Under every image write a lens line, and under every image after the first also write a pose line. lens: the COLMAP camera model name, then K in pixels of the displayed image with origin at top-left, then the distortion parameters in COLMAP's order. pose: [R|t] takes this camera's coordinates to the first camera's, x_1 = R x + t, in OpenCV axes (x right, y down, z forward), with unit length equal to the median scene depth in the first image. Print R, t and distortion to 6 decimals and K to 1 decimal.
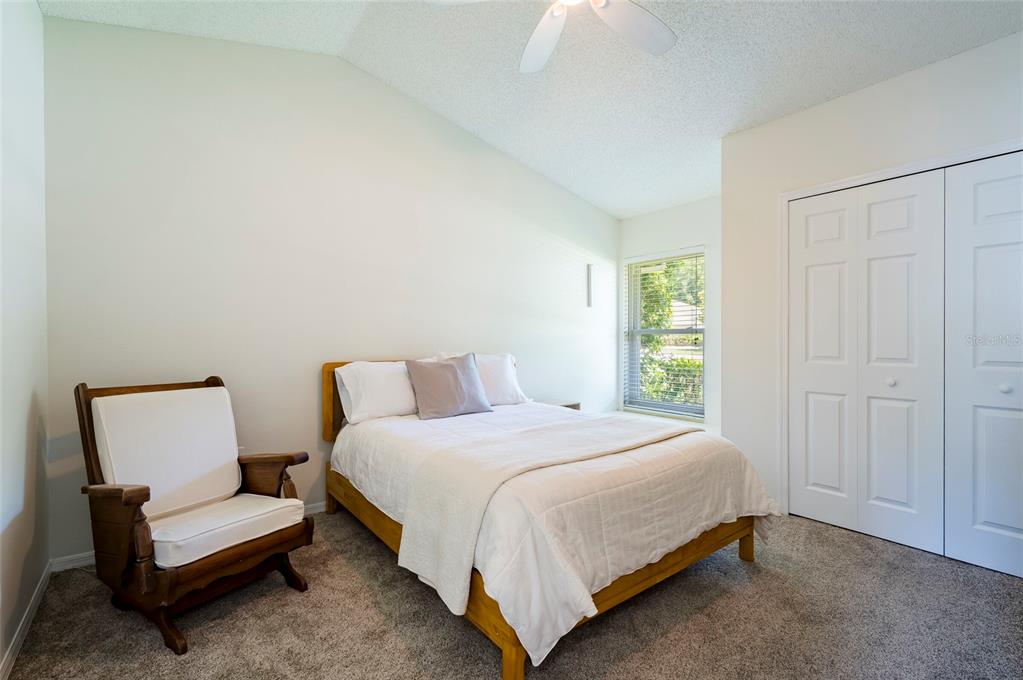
lens RADIAL K [[449.2, 0, 517.2], [0, 449.2, 339.2], [0, 0, 1]] dist [-0.005072, -0.000780]
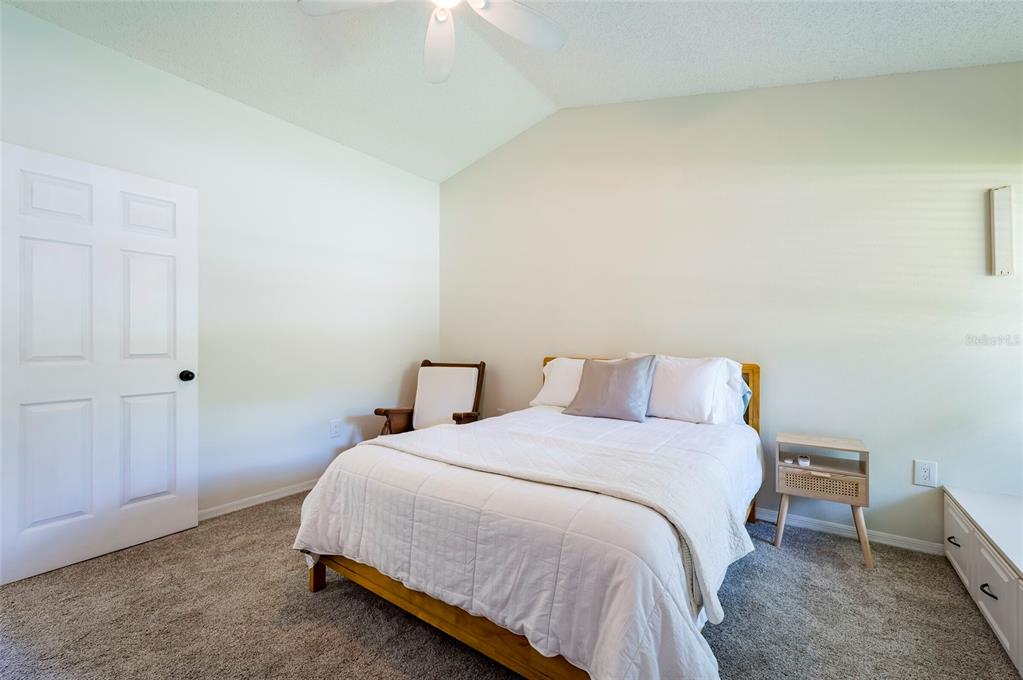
lens RADIAL K [[418.1, 0, 511.5], [0, 418.1, 340.0], [0, 0, 1]] dist [-0.000626, -0.001014]
pose [[0.303760, 0.000487, -0.952748, 1.077656], [-0.001538, 0.999999, 0.000021, 0.001794], [0.952747, 0.001459, 0.303760, 0.870237]]
